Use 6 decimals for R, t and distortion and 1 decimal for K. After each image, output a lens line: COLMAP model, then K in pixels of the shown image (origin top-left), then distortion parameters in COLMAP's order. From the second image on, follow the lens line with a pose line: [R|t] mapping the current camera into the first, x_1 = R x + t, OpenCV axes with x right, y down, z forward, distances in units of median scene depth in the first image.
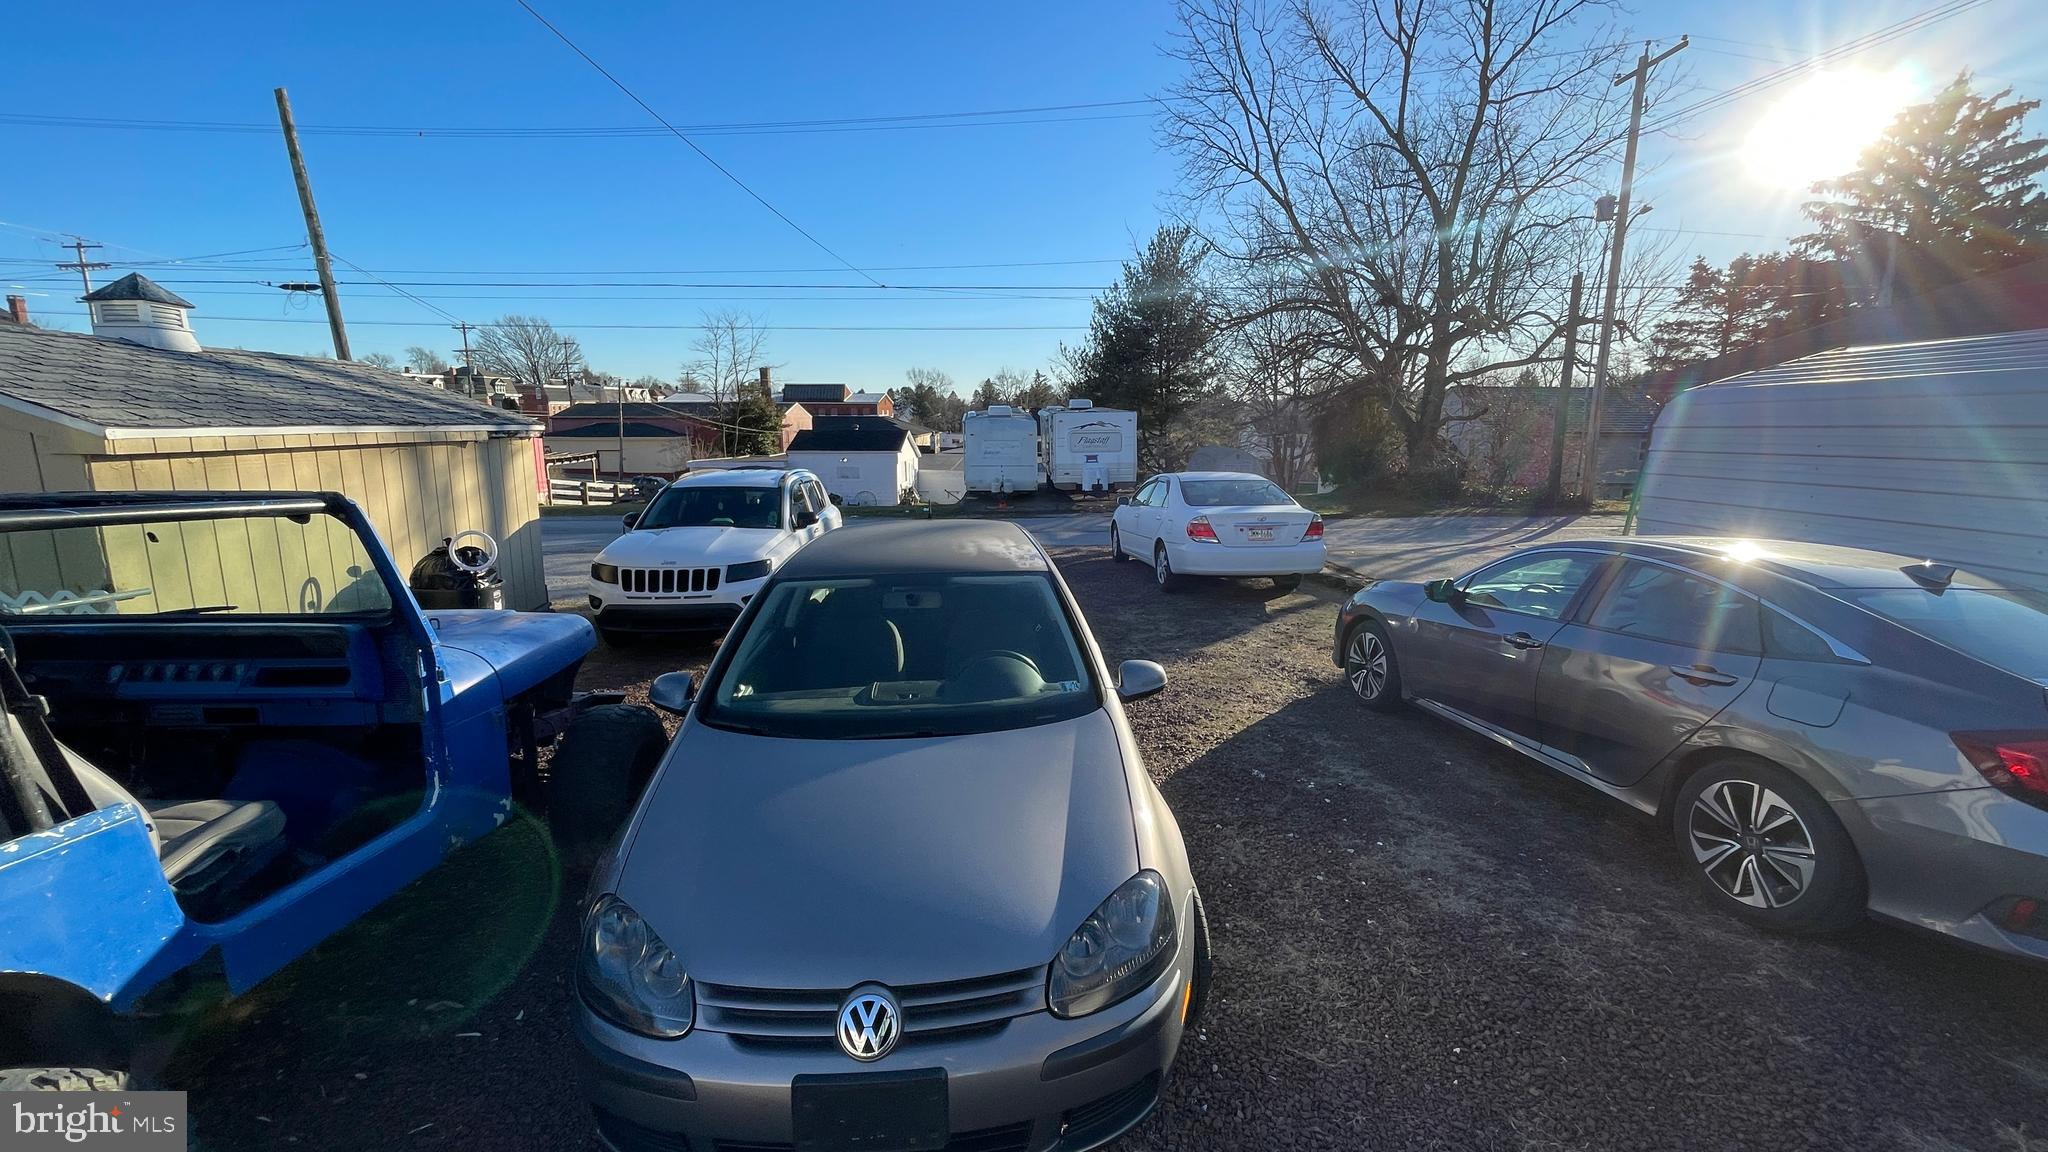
lens RADIAL K [[820.9, 0, 1024.9], [0, 820.9, 583.2], [0, 0, 1]] dist [-0.005298, 0.001248]
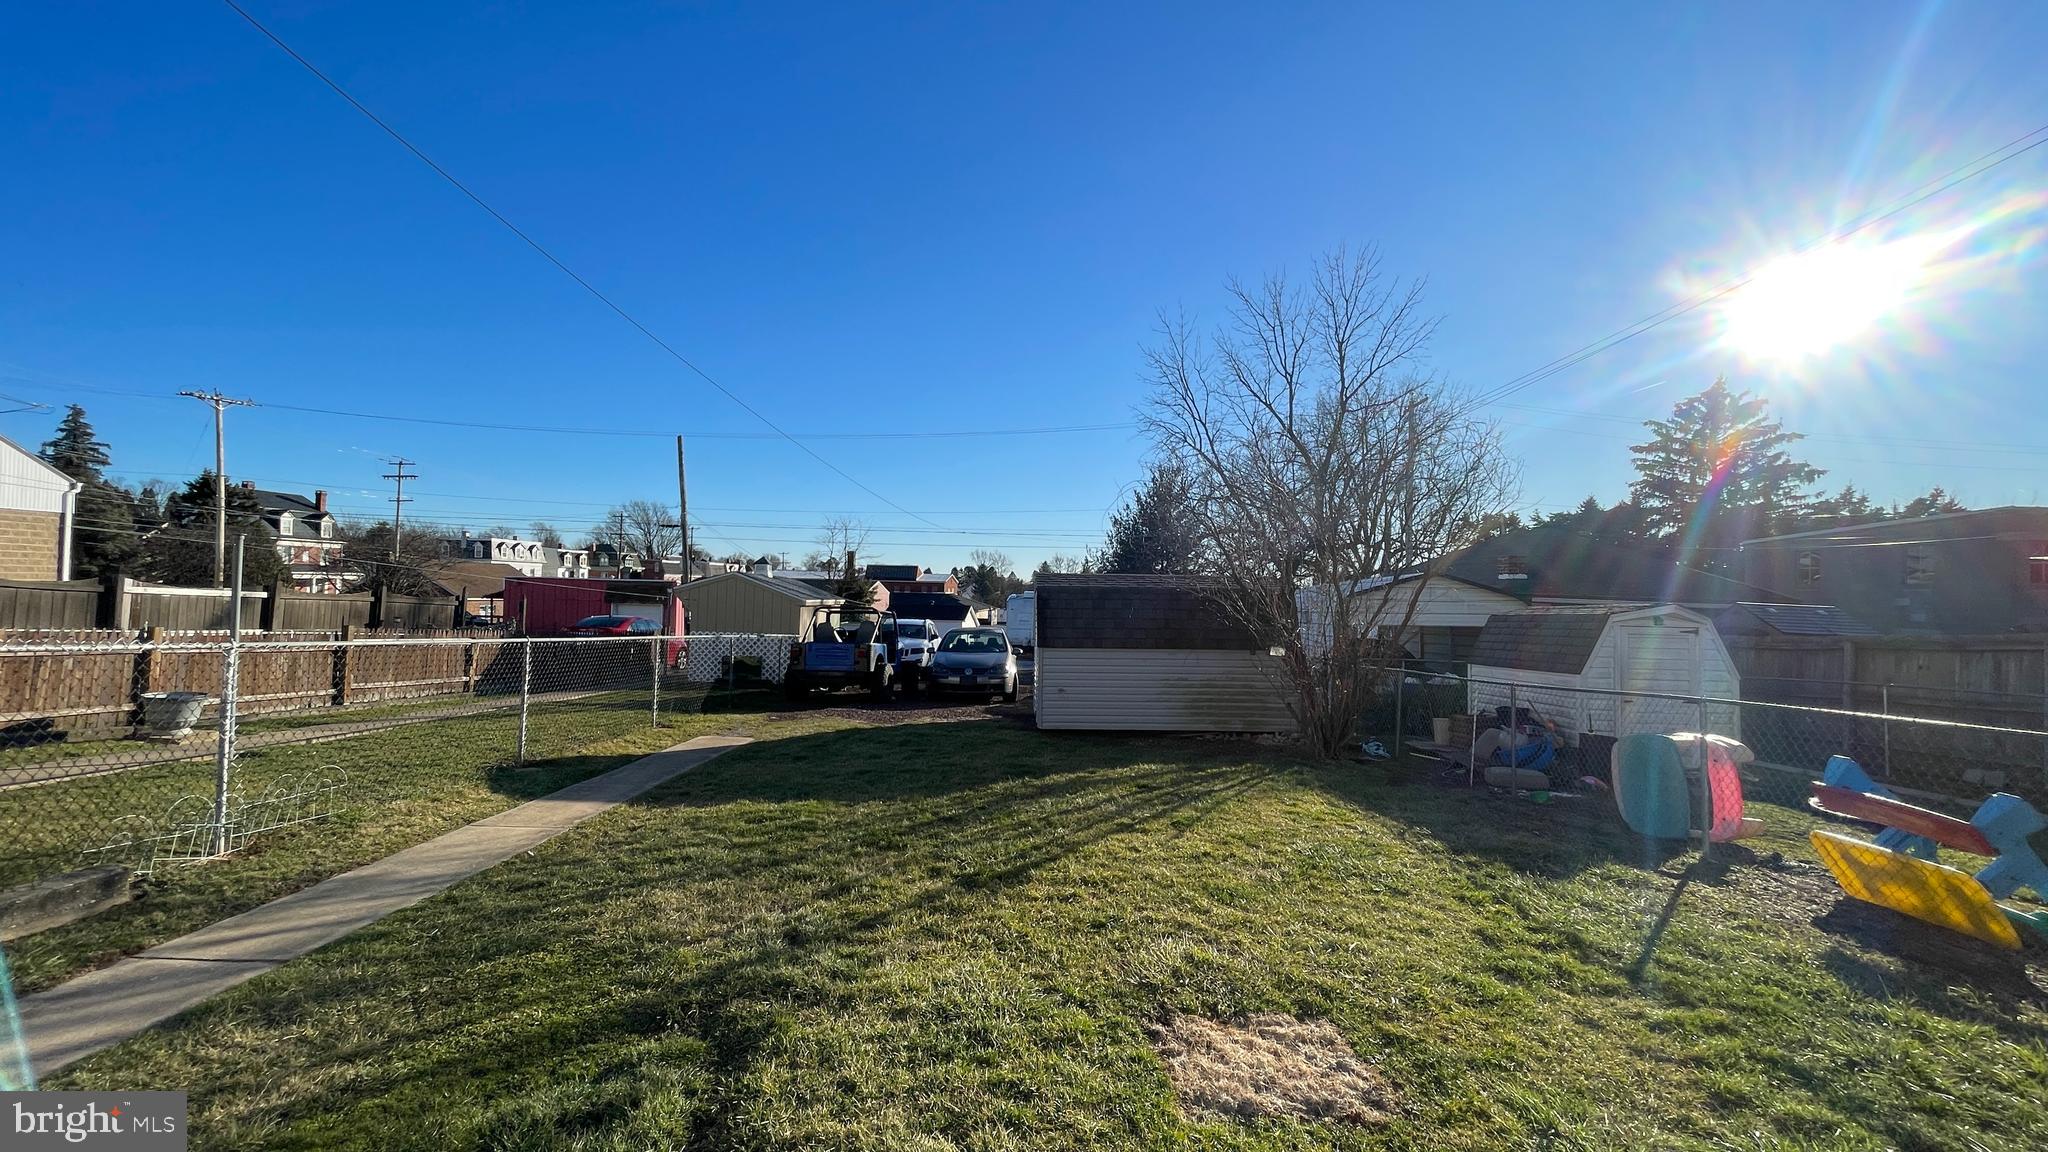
lens RADIAL K [[820.9, 0, 1026.7], [0, 820.9, 576.2], [0, 0, 1]] dist [-0.005298, 0.001248]
pose [[0.997334, 0.022064, -0.069555, 0.014588], [-0.036910, 0.974796, -0.220023, 0.020809], [0.062947, 0.222004, 0.973012, -0.111662]]
